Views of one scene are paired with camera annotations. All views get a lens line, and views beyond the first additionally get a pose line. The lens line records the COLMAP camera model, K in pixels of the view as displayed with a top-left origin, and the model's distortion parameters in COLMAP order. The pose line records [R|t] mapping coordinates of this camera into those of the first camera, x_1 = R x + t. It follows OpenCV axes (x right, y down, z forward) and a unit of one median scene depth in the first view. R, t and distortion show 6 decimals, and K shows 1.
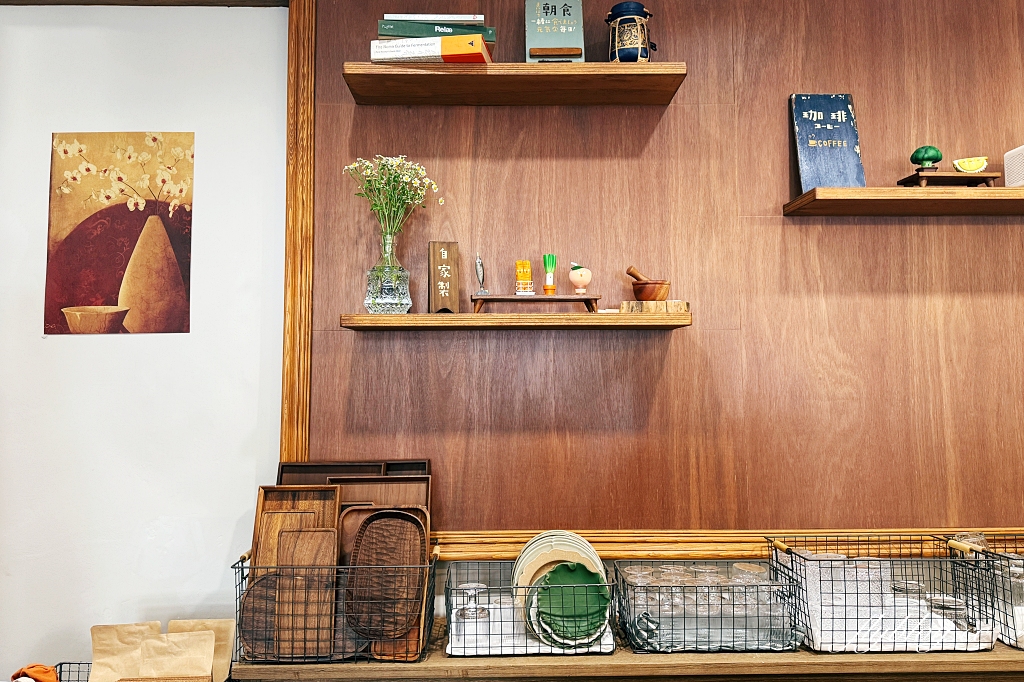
lens RADIAL K [[795.7, 0, 512.2], [0, 795.7, 340.0], [0, 0, 1]] dist [0.000181, 0.000242]
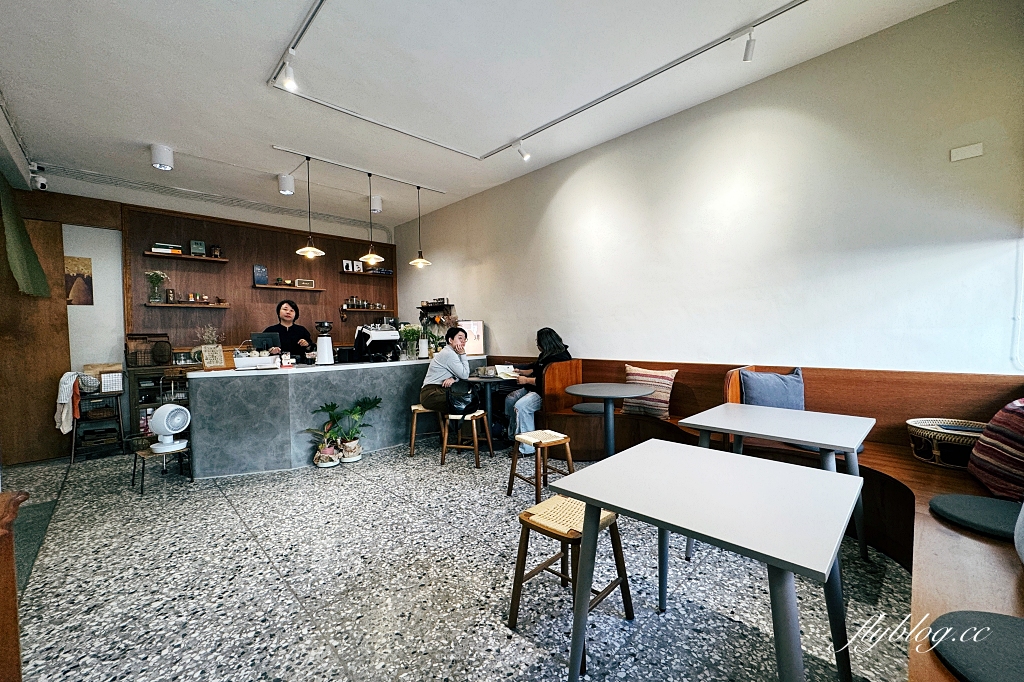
lens RADIAL K [[406.3, 0, 513.3], [0, 406.3, 340.0], [0, 0, 1]] dist [-0.000013, 0.000021]
pose [[0.714795, -0.018204, 0.699097, -0.331967], [-0.010489, 0.999270, 0.036745, 0.077542], [-0.699255, -0.033599, 0.714082, -2.282095]]
